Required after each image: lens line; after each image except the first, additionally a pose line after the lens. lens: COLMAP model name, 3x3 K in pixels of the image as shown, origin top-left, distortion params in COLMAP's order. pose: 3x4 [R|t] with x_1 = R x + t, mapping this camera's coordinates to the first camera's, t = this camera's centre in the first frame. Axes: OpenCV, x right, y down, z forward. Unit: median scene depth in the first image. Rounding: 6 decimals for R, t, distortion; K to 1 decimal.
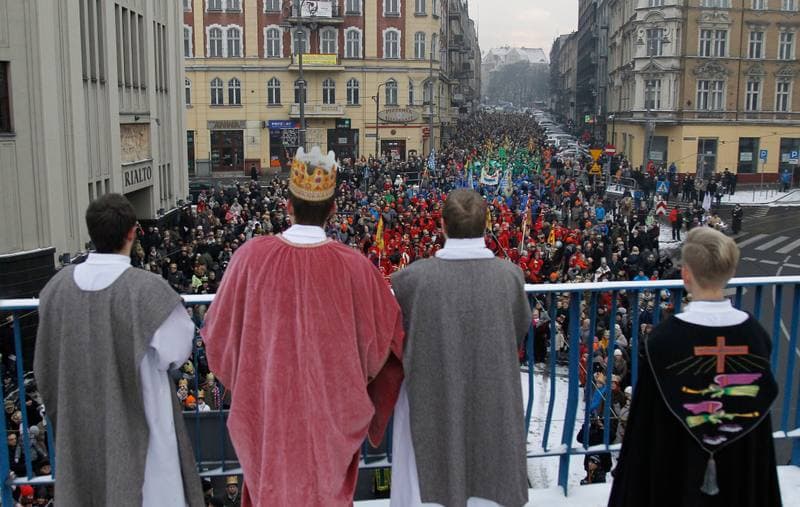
lens RADIAL K [[964.5, 0, 400.3], [0, 964.5, 253.2], [0, 0, 1]] dist [-0.034103, 0.000000]
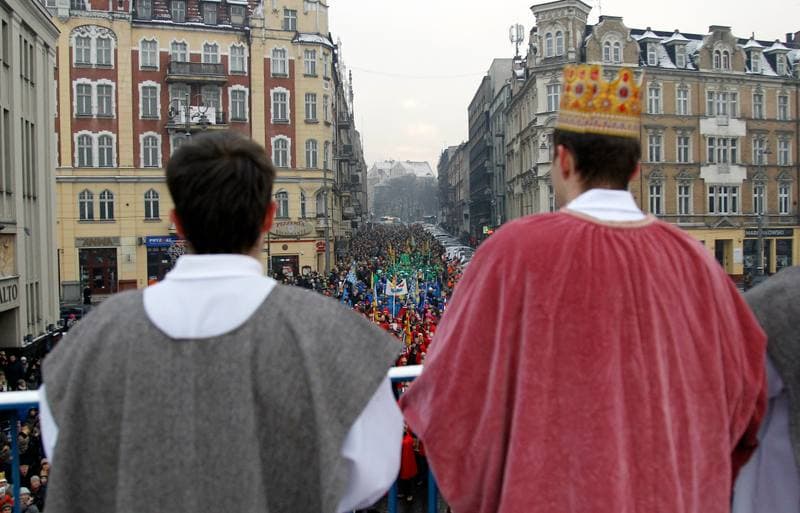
lens RADIAL K [[937.5, 0, 399.5], [0, 937.5, 255.9], [0, 0, 1]] dist [-0.051119, 0.000000]
pose [[0.982937, -0.025326, 0.182189, -0.064351], [0.051586, 0.988682, -0.140881, 0.013828], [-0.176559, 0.147875, 0.973119, 0.120705]]
